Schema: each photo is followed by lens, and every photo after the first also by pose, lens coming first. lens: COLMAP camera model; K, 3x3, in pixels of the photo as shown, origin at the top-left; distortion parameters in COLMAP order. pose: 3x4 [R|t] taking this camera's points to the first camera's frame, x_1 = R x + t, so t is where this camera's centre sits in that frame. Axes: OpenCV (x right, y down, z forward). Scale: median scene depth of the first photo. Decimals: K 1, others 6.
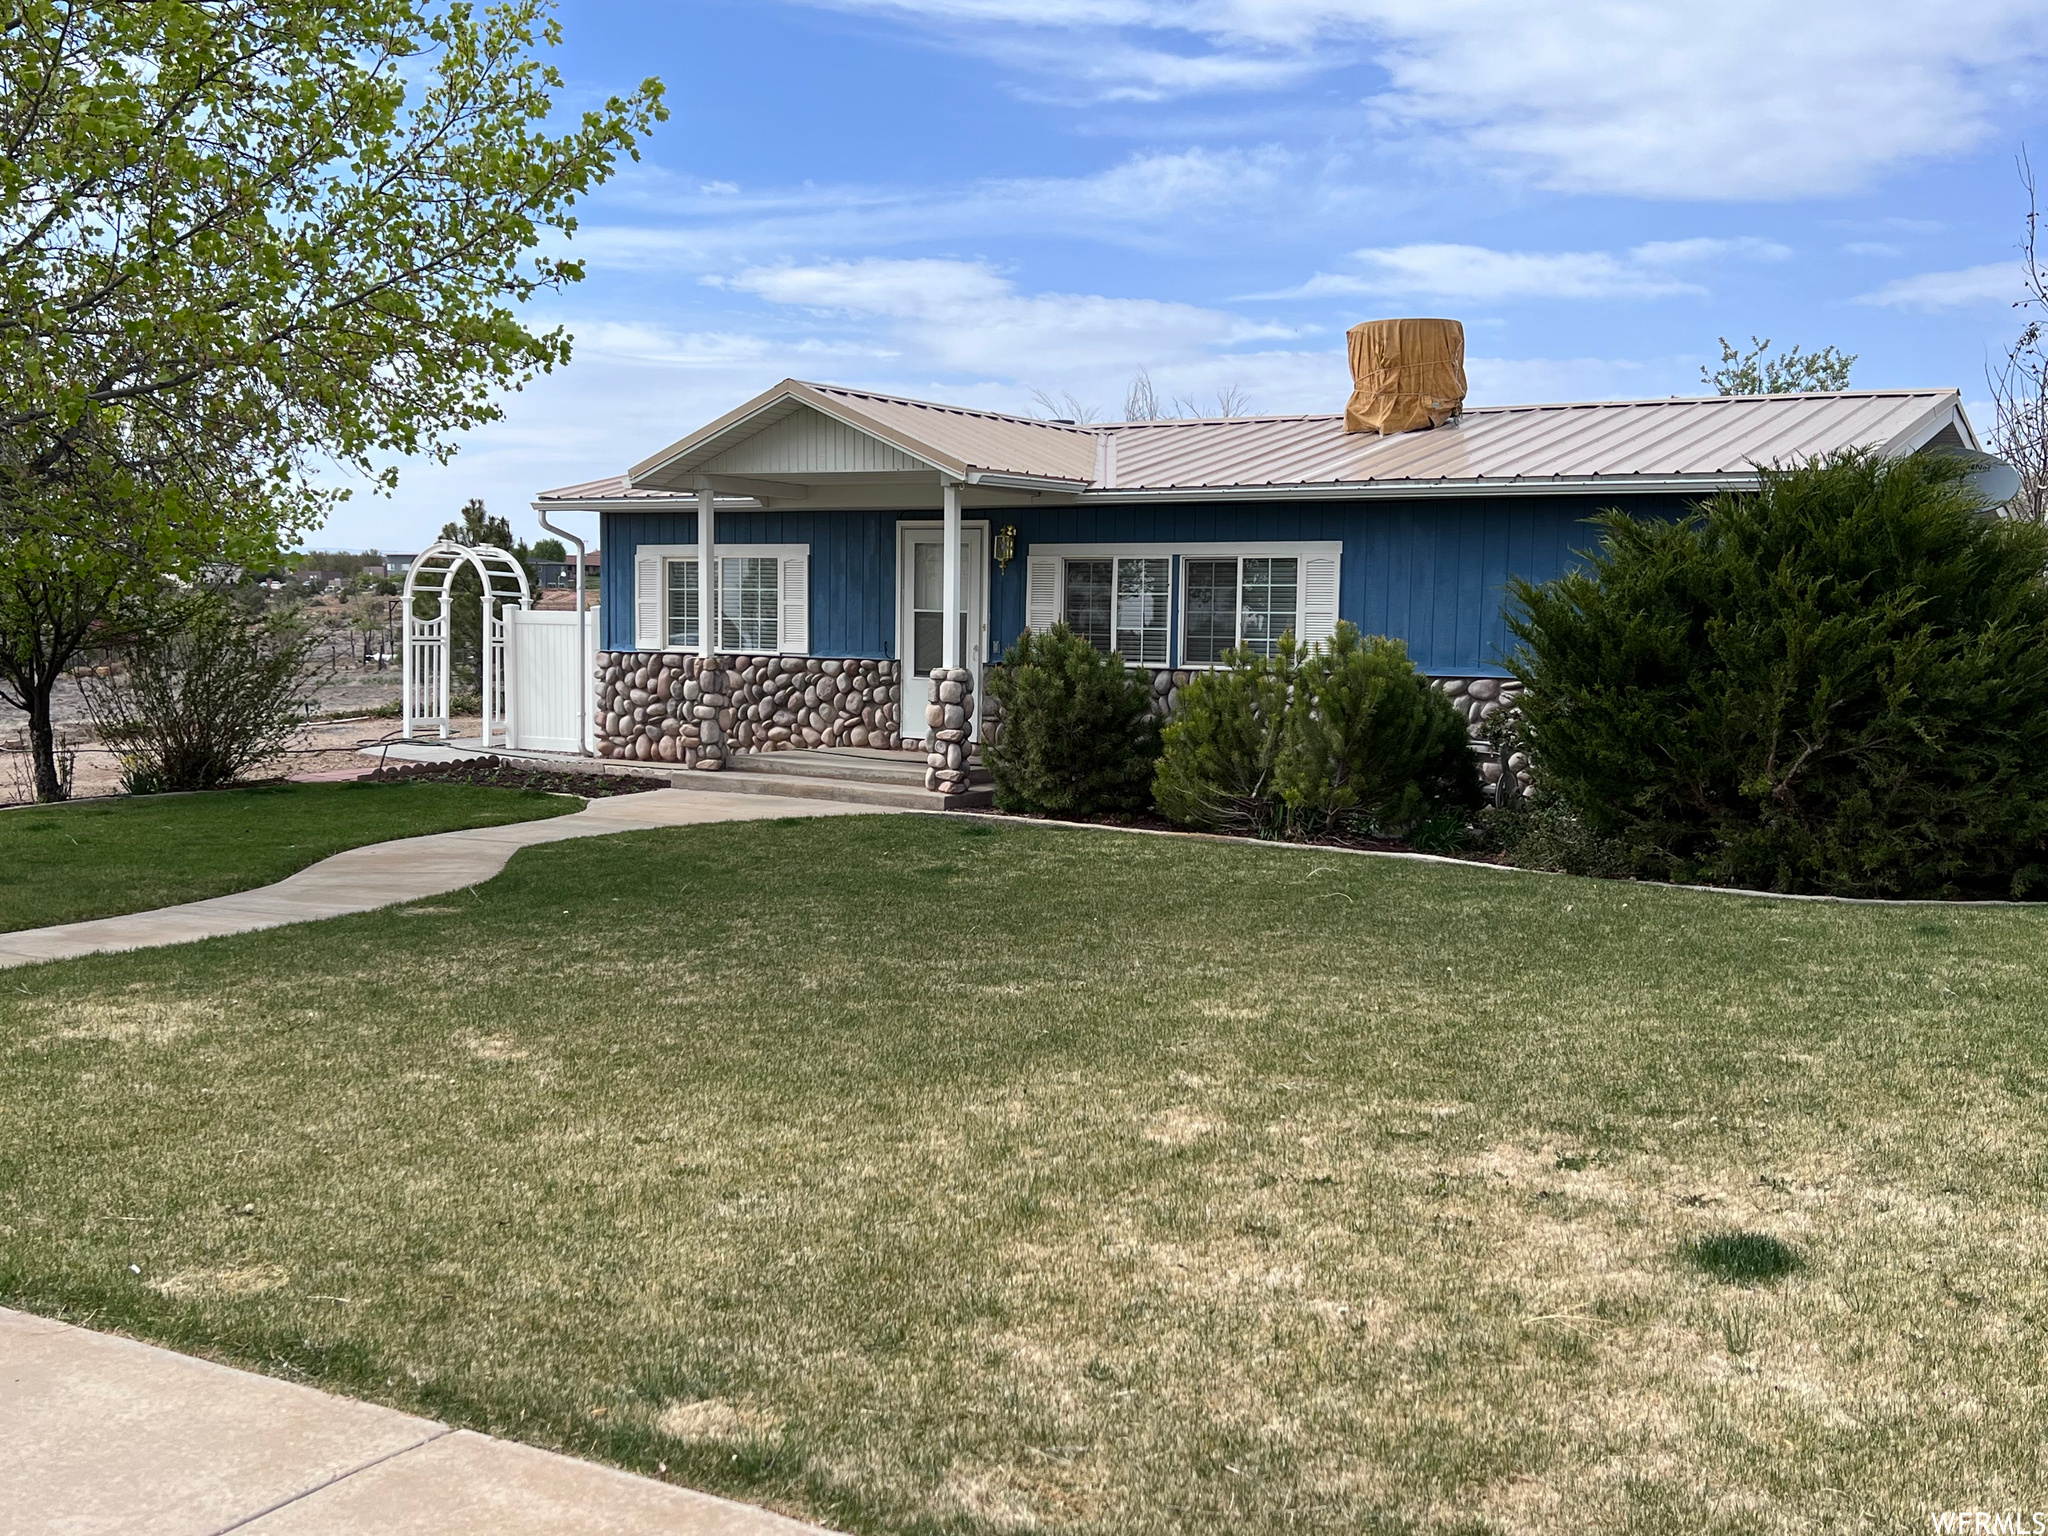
lens RADIAL K [[2059.0, 0, 1018.5], [0, 2059.0, 780.3], [0, 0, 1]] dist [0.105573, 0.000000]
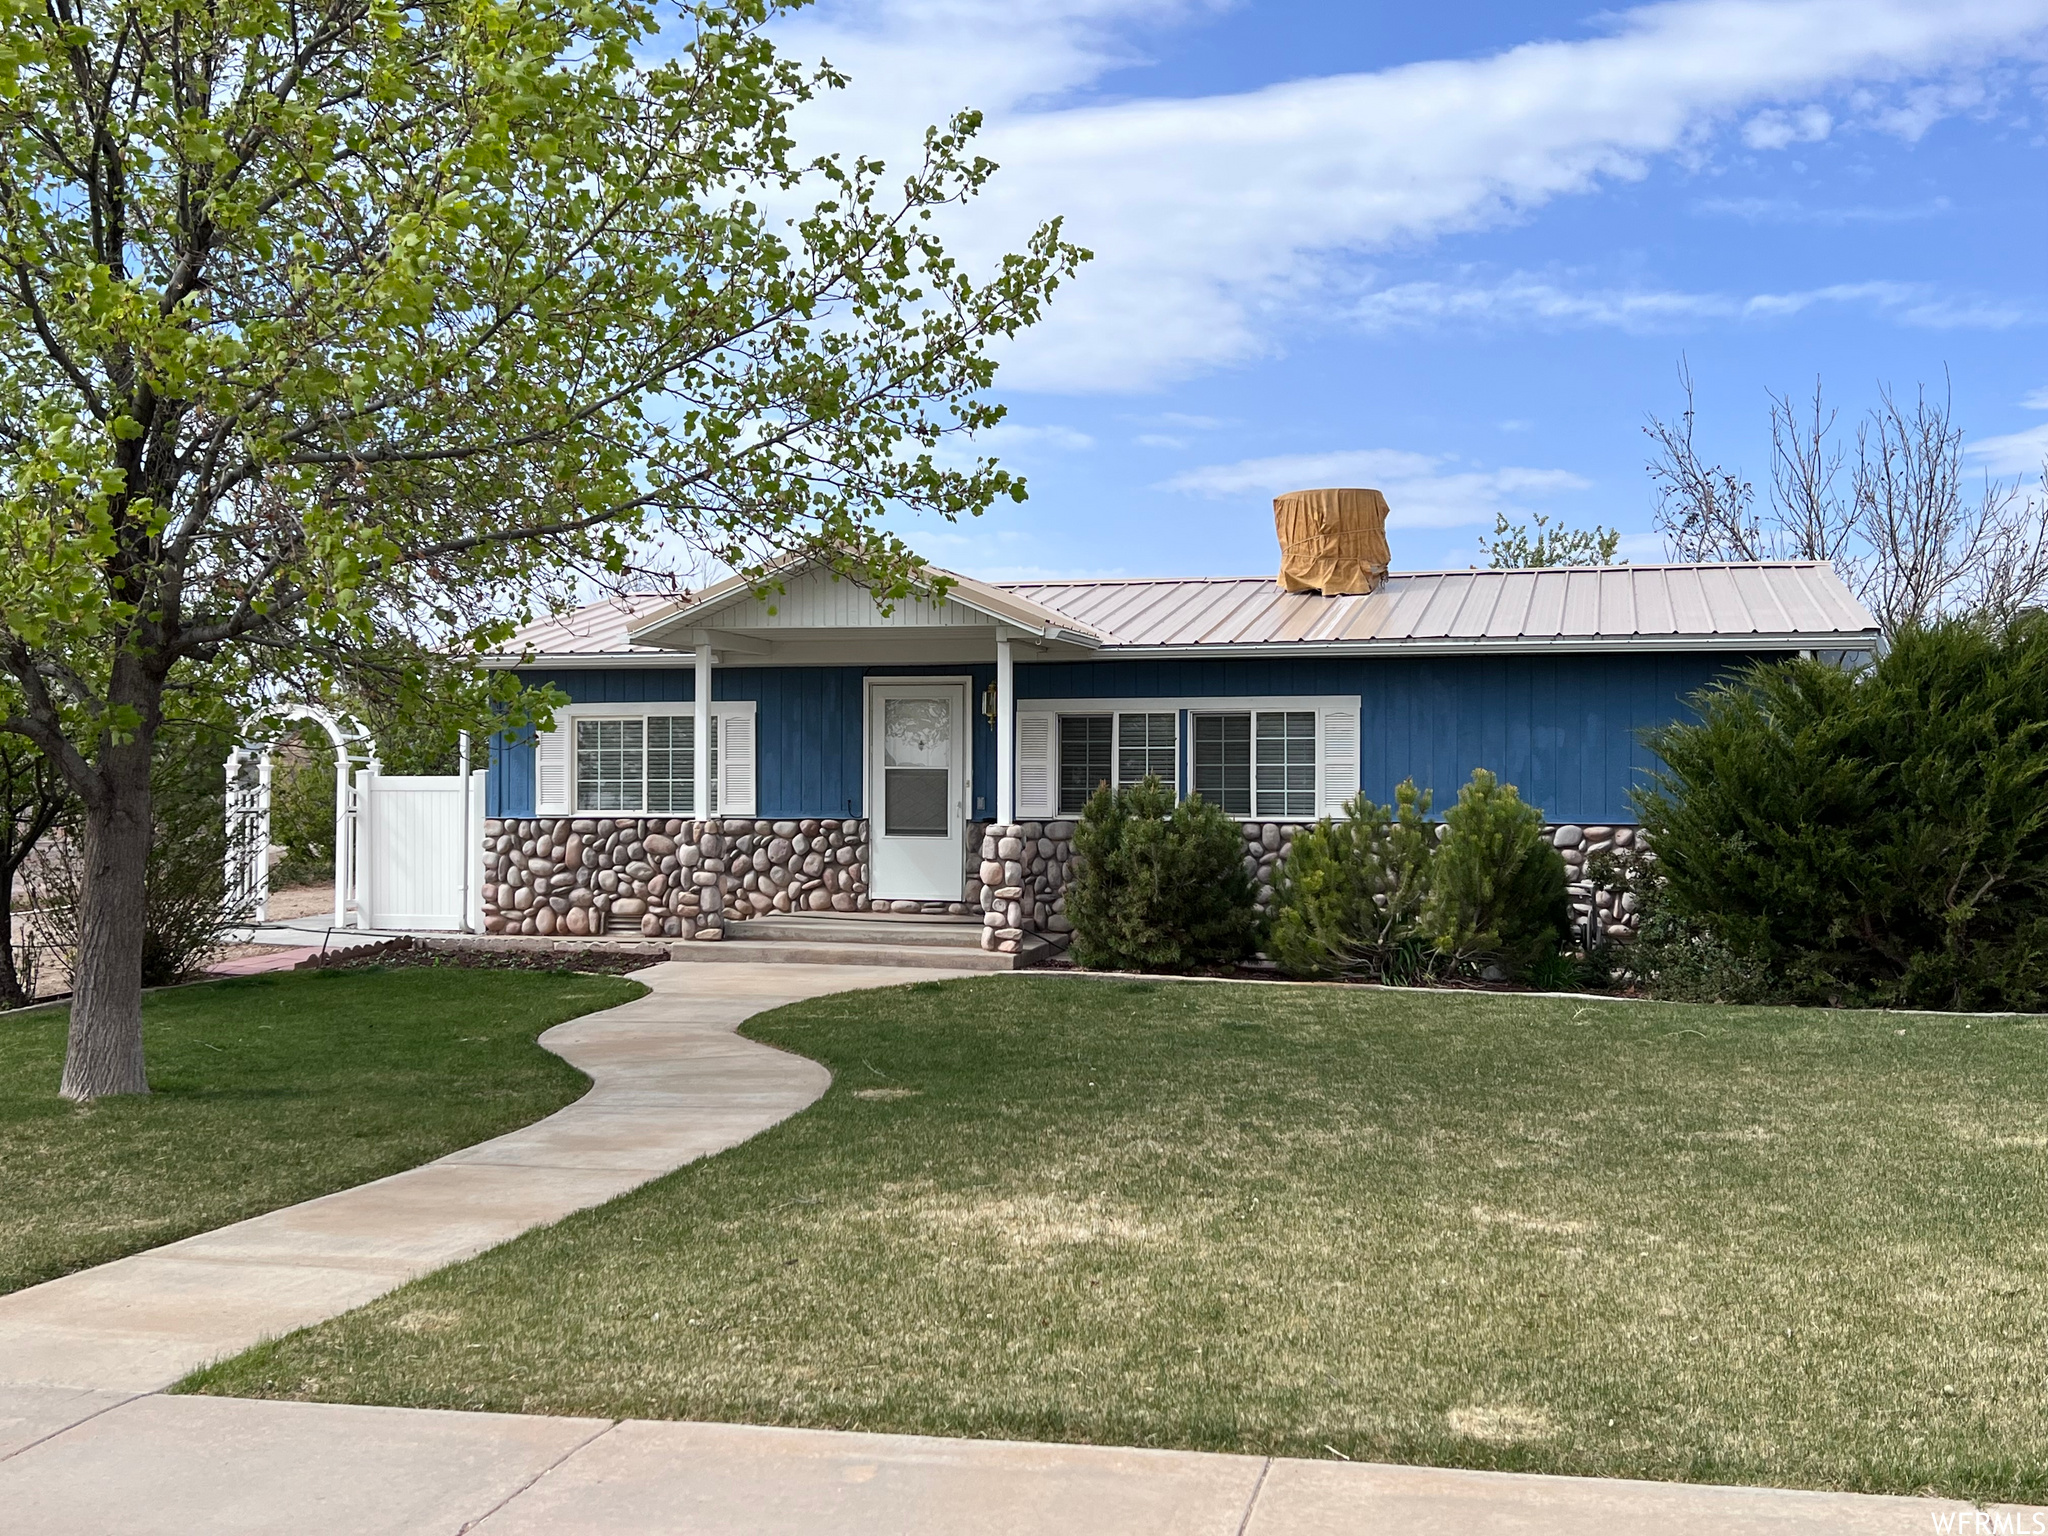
lens RADIAL K [[2059.0, 0, 1010.3], [0, 2059.0, 760.9], [0, 0, 1]] dist [0.105573, 0.000000]
pose [[0.955800, -0.012719, 0.293742, -0.277526], [0.038384, 0.995912, -0.081773, -0.003869], [-0.291501, 0.089434, 0.952381, 0.054428]]
